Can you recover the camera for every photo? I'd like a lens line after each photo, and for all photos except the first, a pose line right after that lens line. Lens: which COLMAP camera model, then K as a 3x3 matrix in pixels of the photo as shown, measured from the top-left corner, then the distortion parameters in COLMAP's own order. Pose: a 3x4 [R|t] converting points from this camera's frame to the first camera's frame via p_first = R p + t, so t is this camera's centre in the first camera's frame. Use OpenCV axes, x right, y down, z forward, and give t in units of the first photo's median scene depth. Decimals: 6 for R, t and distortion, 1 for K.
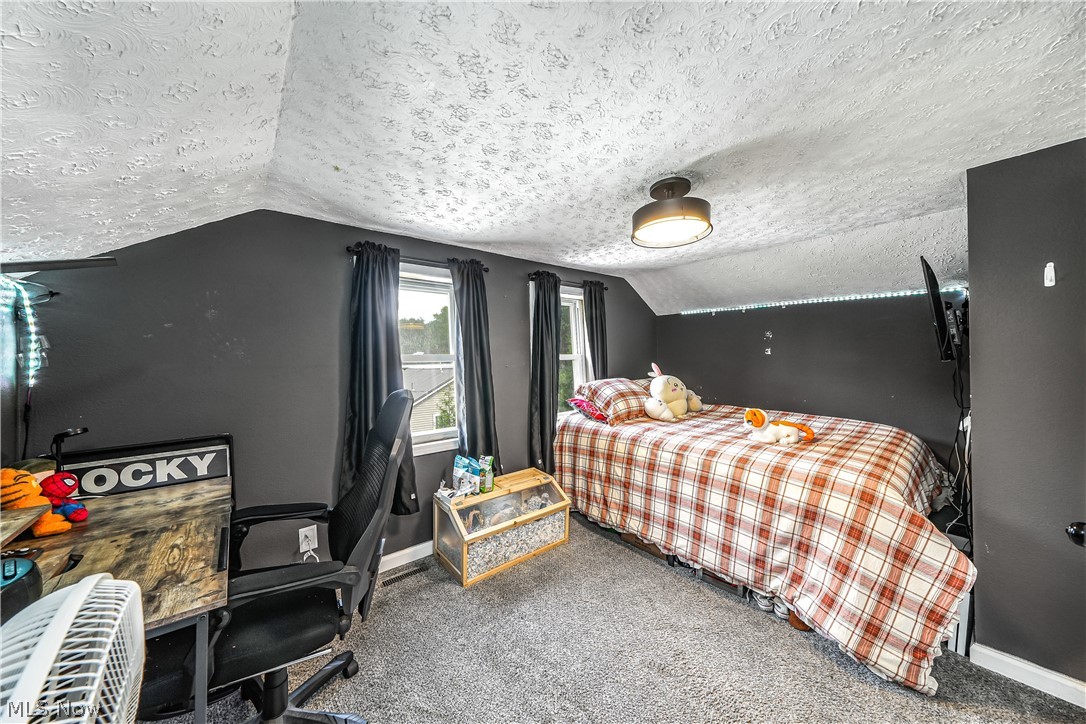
lens RADIAL K [[352.6, 0, 543.0], [0, 352.6, 362.0], [0, 0, 1]] dist [-0.000076, -0.000167]
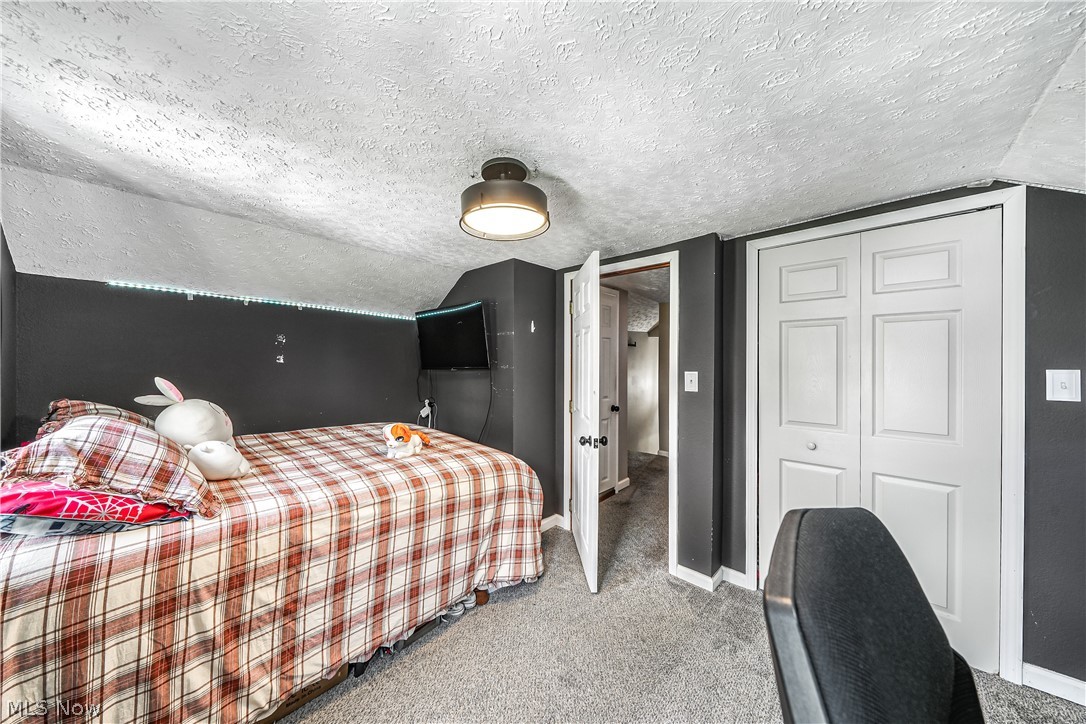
lens RADIAL K [[352.6, 0, 543.0], [0, 352.6, 362.0], [0, 0, 1]] dist [-0.000076, -0.000167]
pose [[-0.092724, 0.012550, 0.995613, -0.314675], [0.007433, 0.999901, -0.011912, -0.011358], [-0.995664, 0.006296, -0.092808, 0.634868]]
